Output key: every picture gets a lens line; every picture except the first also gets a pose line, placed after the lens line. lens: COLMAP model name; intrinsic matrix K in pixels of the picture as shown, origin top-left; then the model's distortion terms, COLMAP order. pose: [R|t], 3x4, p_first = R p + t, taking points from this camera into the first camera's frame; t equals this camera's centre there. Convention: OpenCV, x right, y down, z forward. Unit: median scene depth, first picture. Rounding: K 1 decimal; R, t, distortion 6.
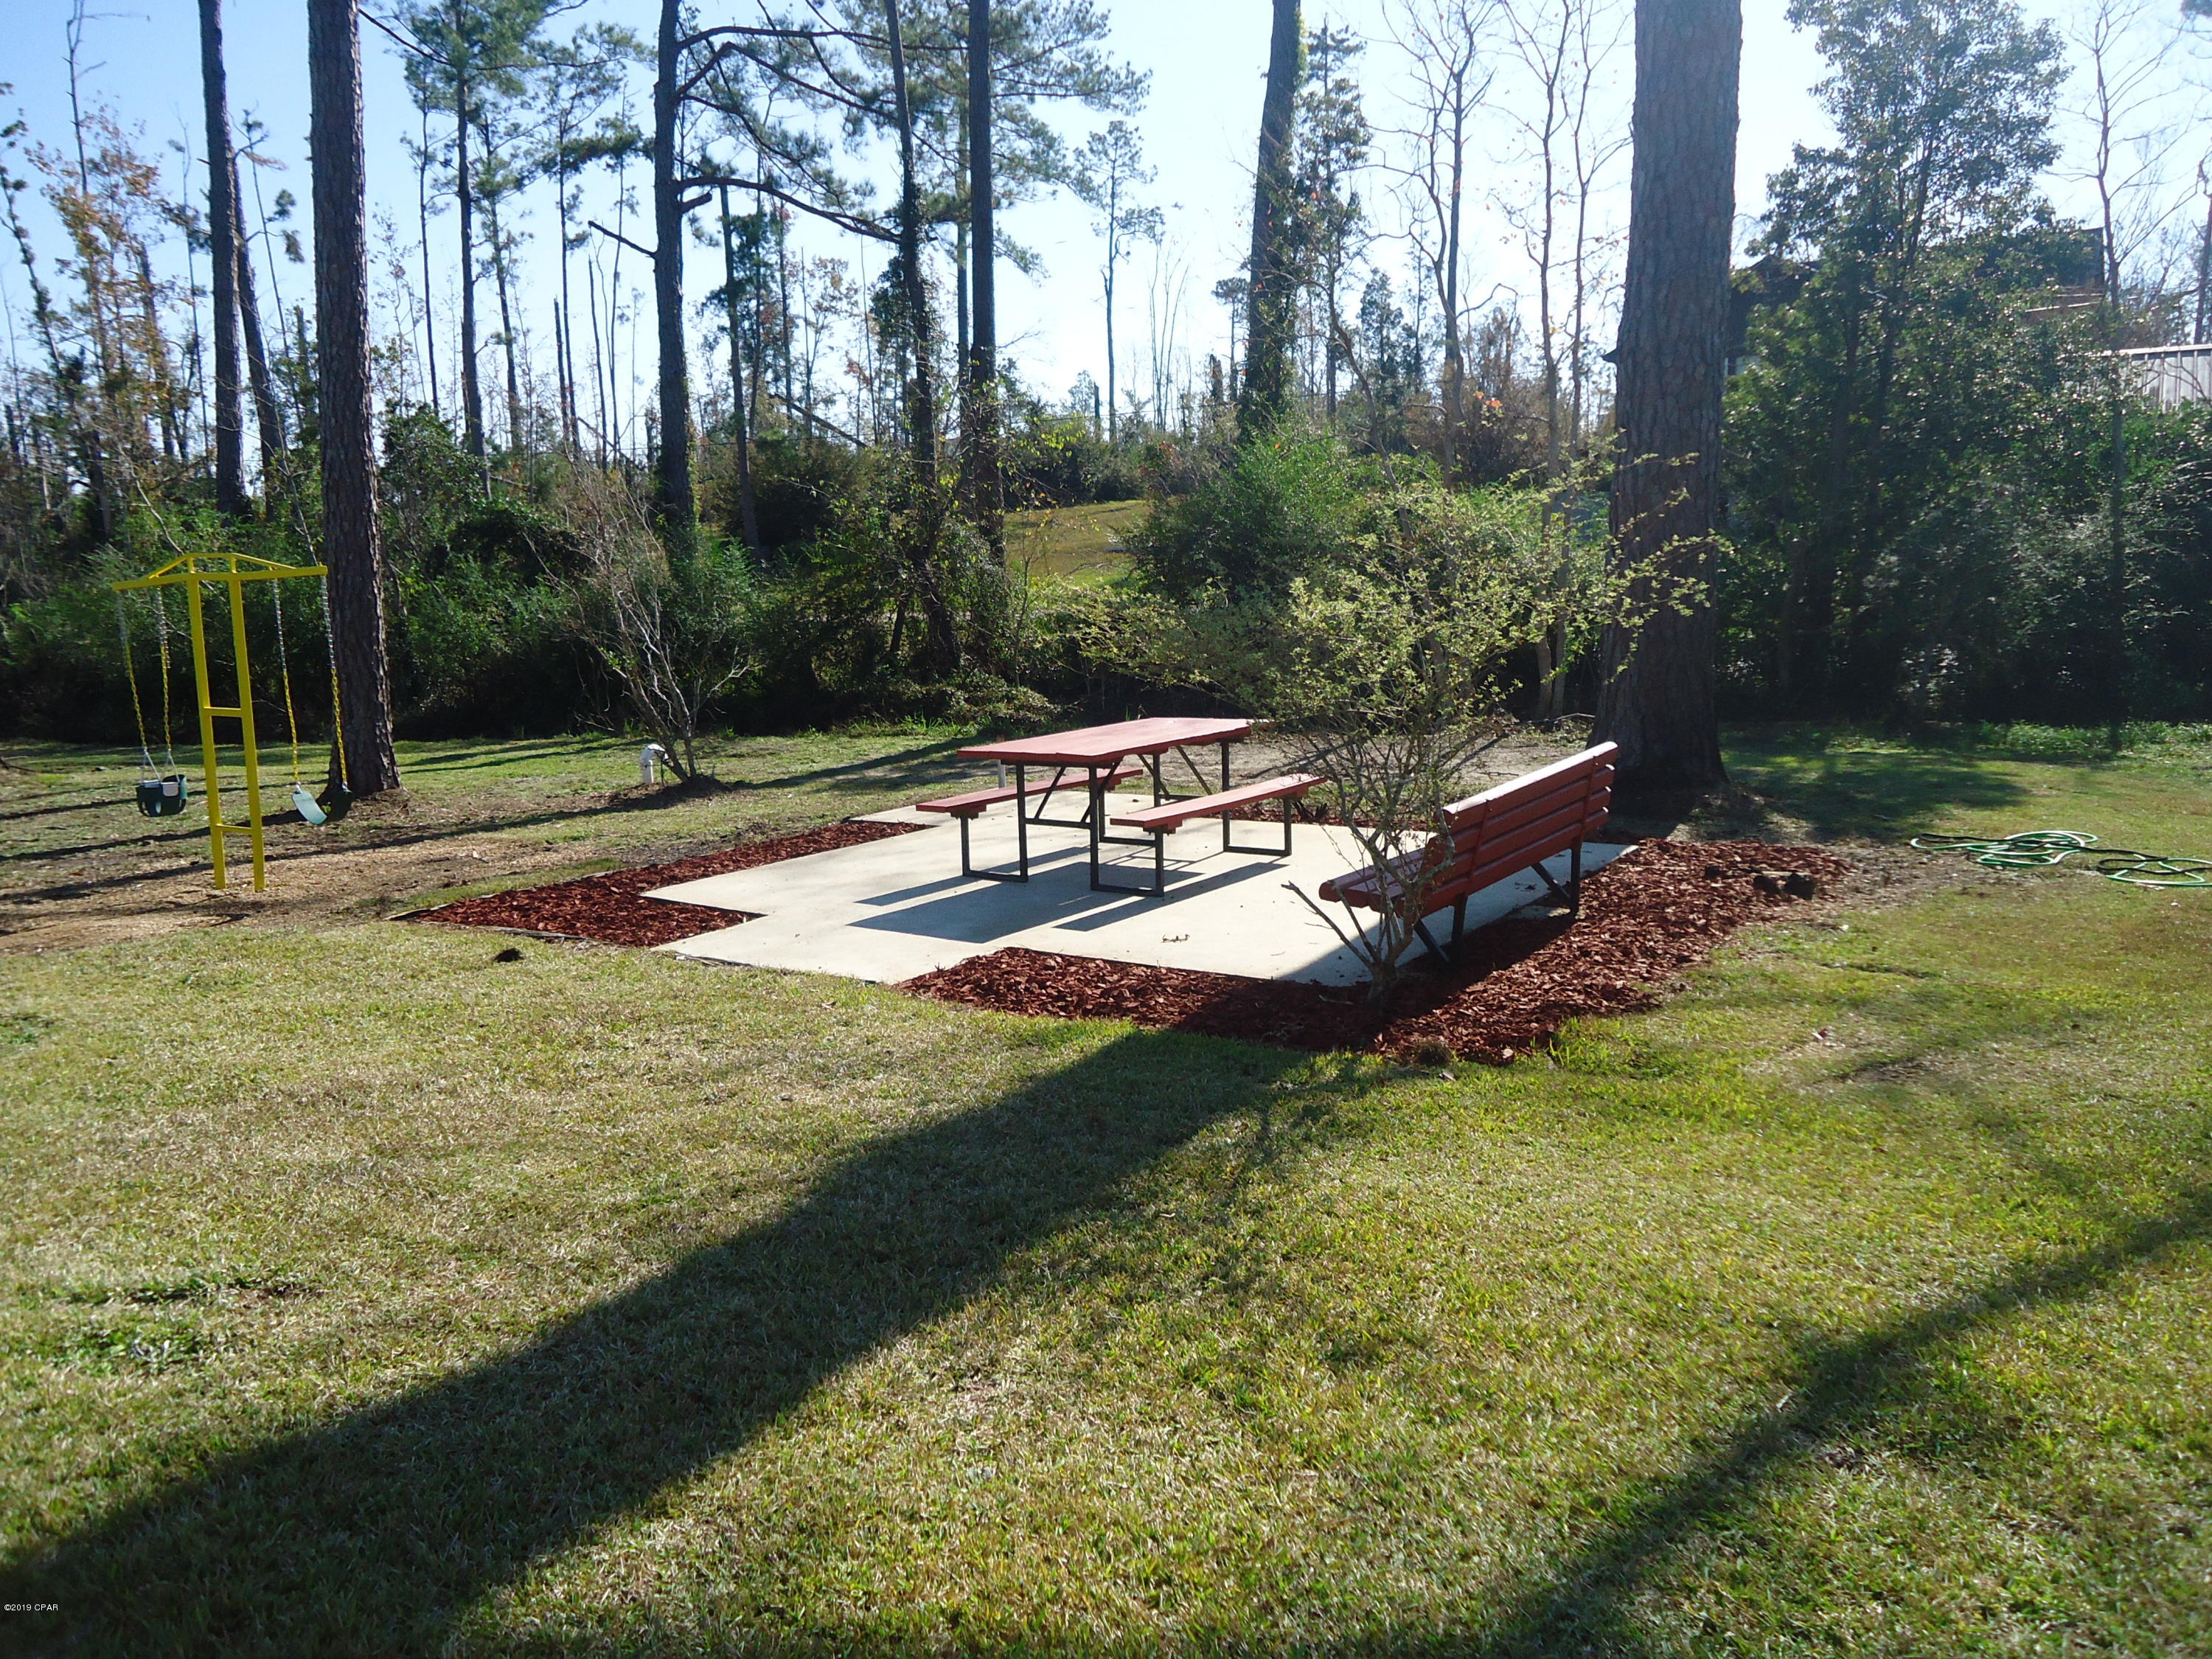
lens RADIAL K [[1591.5, 0, 1106.0], [0, 1591.5, 829.5], [0, 0, 1]] dist [-0.004929, 0.000201]
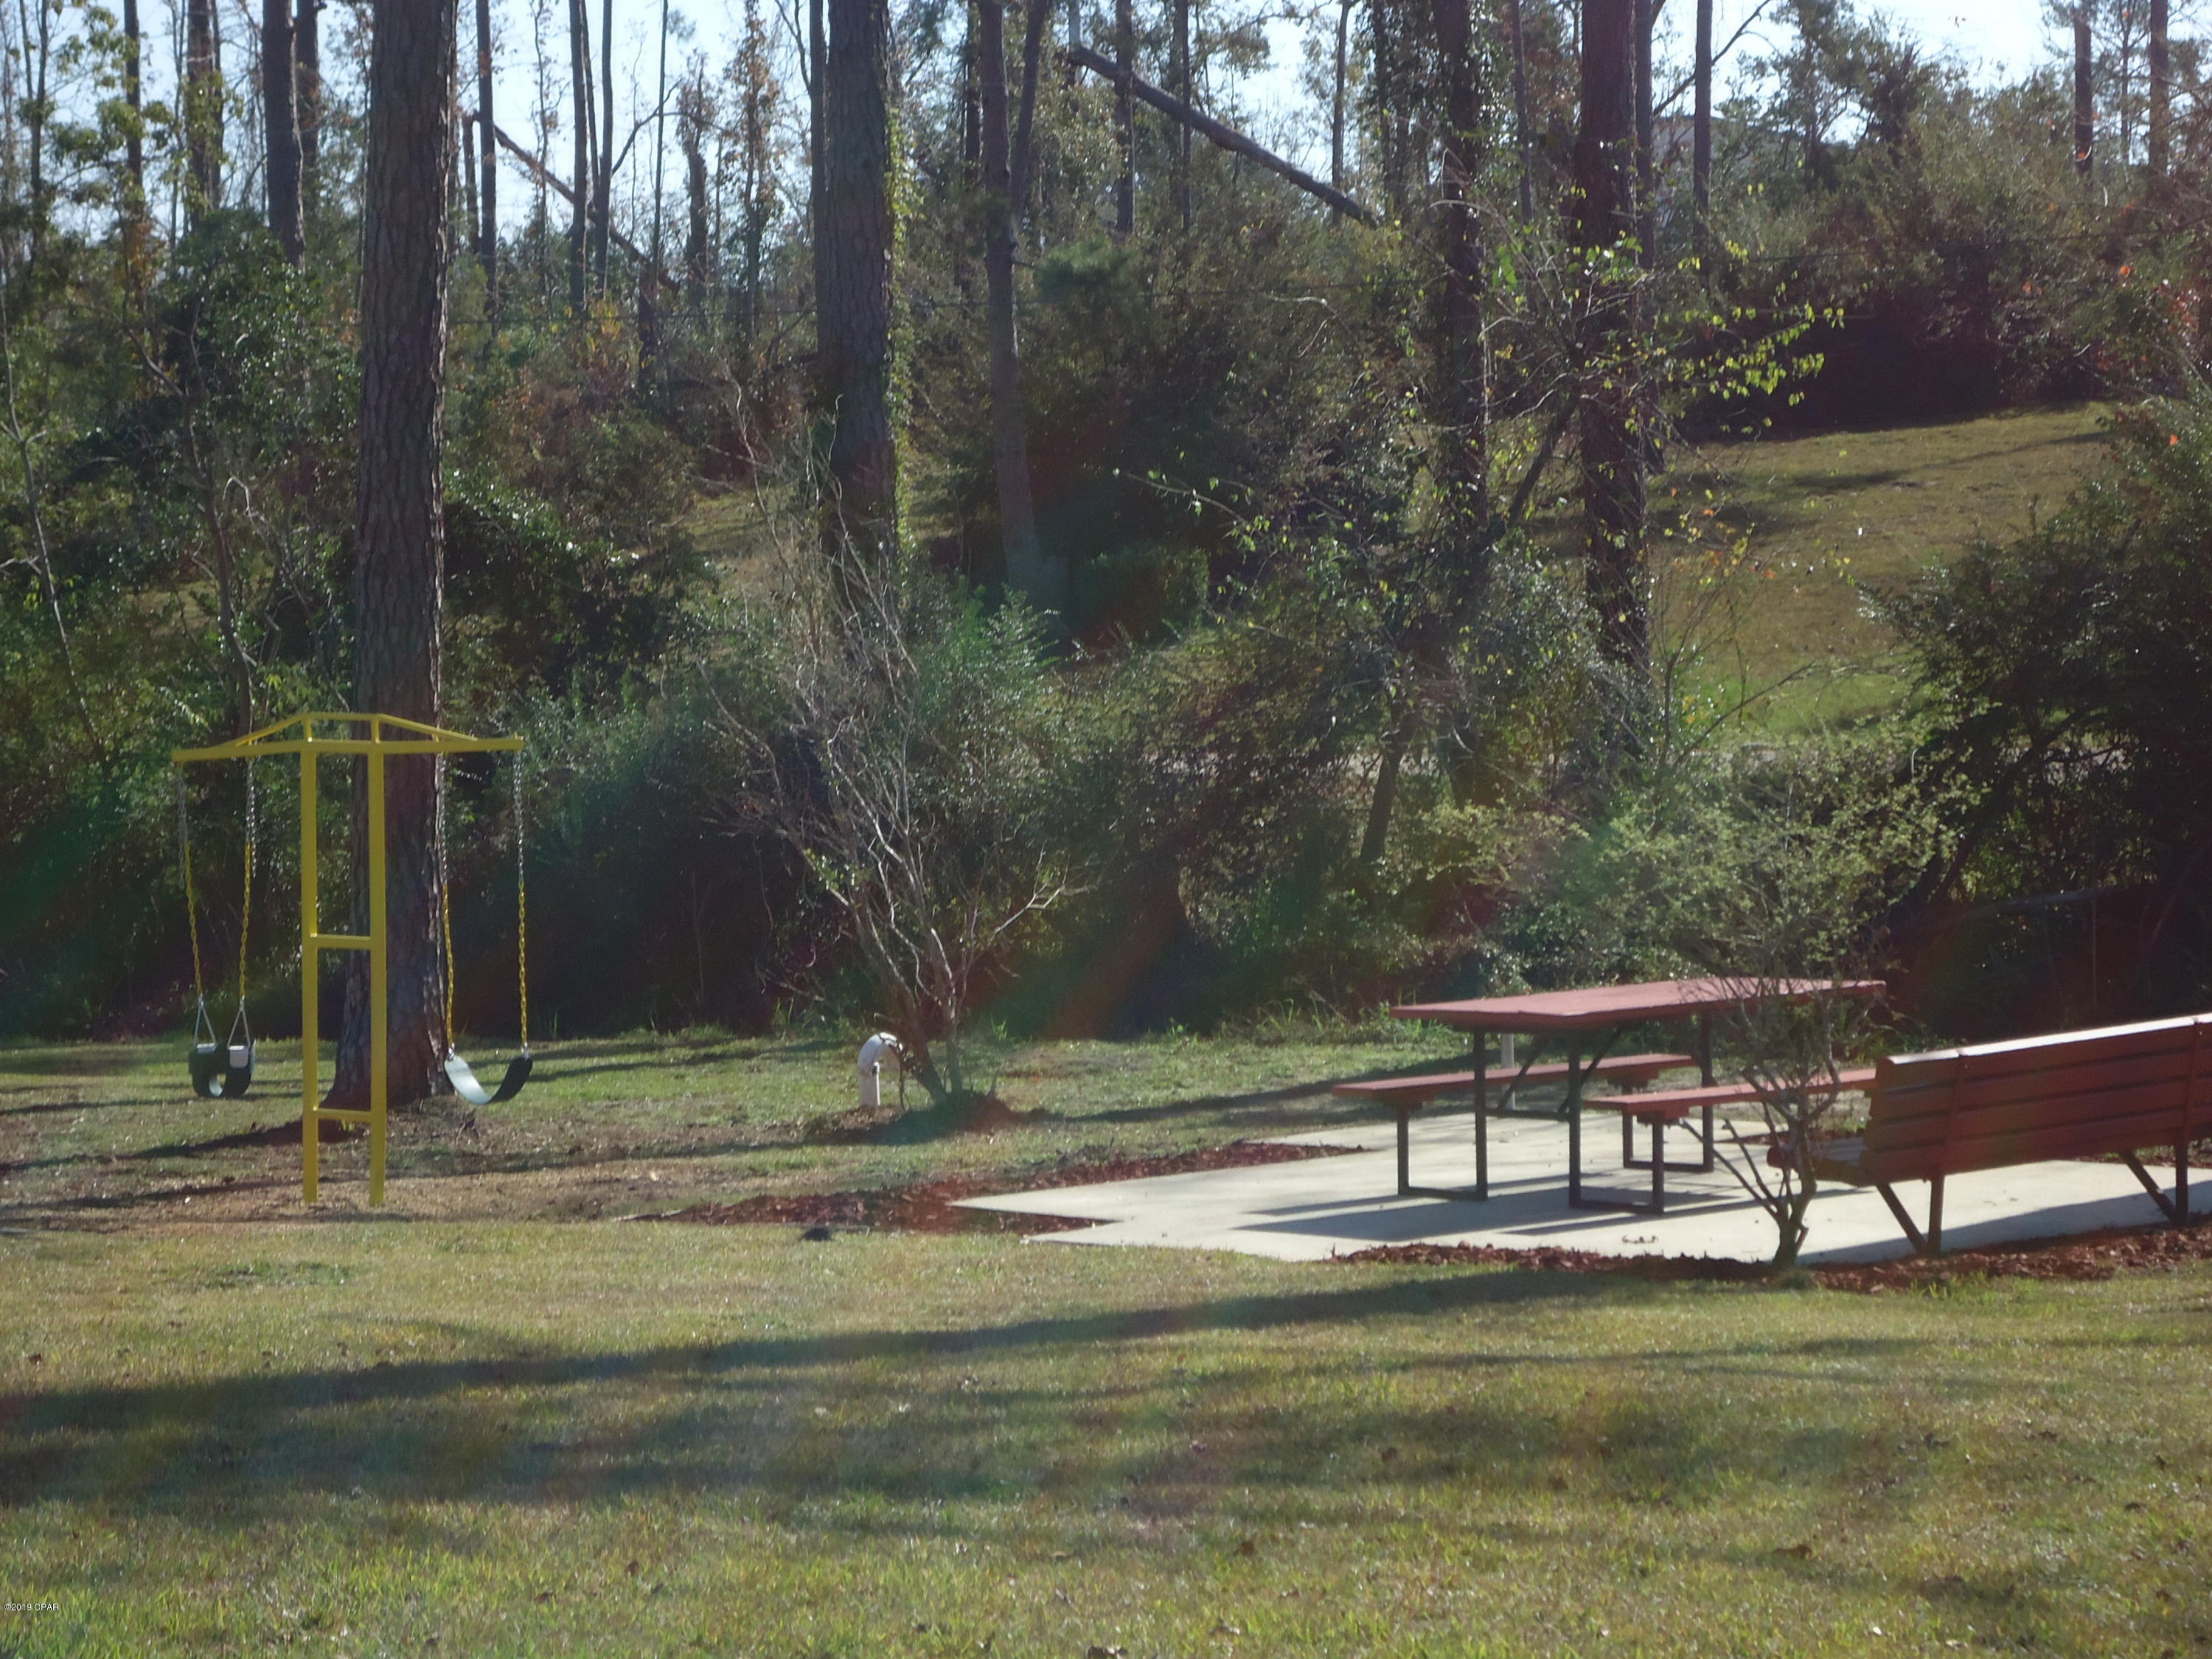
lens RADIAL K [[5658.6, 0, 1106.0], [0, 5658.6, 829.5], [0, 0, 1]] dist [-0.014711, -0.080102]
pose [[0.981576, 0.013910, -0.190565, 0.113097], [-0.035701, 0.993134, -0.111399, 0.067574], [0.187707, 0.116150, 0.975333, -0.646999]]
